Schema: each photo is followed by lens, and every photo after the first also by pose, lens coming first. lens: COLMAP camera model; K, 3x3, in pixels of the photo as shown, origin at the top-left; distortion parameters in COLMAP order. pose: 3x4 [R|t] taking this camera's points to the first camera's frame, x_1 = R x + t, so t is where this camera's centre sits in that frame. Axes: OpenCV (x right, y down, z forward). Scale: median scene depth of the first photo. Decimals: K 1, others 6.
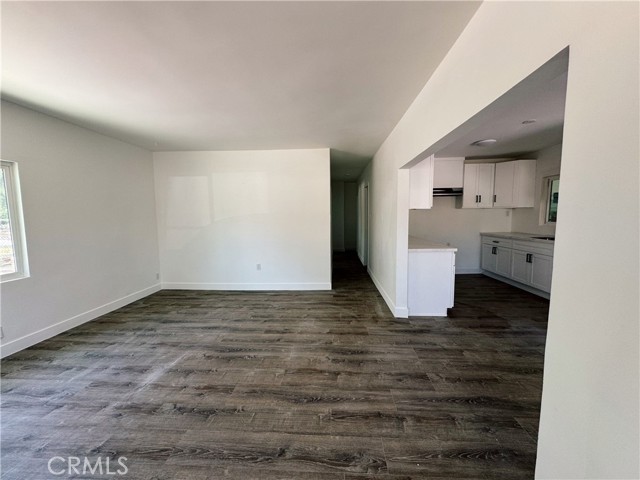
lens RADIAL K [[255.0, 0, 321.0], [0, 255.0, 239.6], [0, 0, 1]] dist [-0.002038, 0.000159]
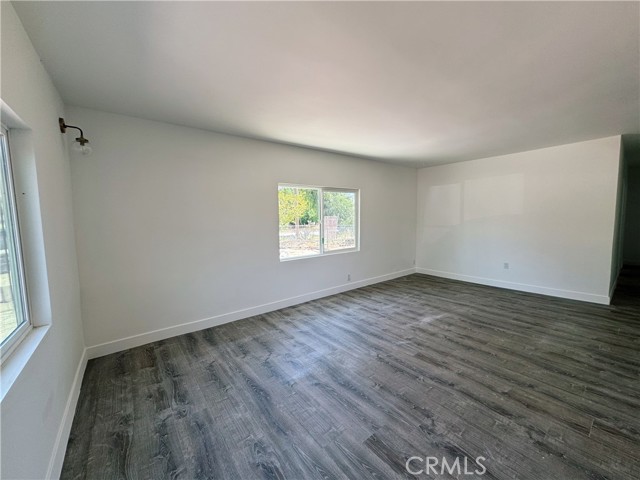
lens RADIAL K [[255.0, 0, 321.0], [0, 255.0, 239.6], [0, 0, 1]] dist [-0.002038, 0.000159]
pose [[0.662602, 0.062298, -0.746376, 0.036123], [-0.062357, 0.997663, 0.027914, 0.030110], [0.746371, 0.028046, 0.664938, -0.392329]]
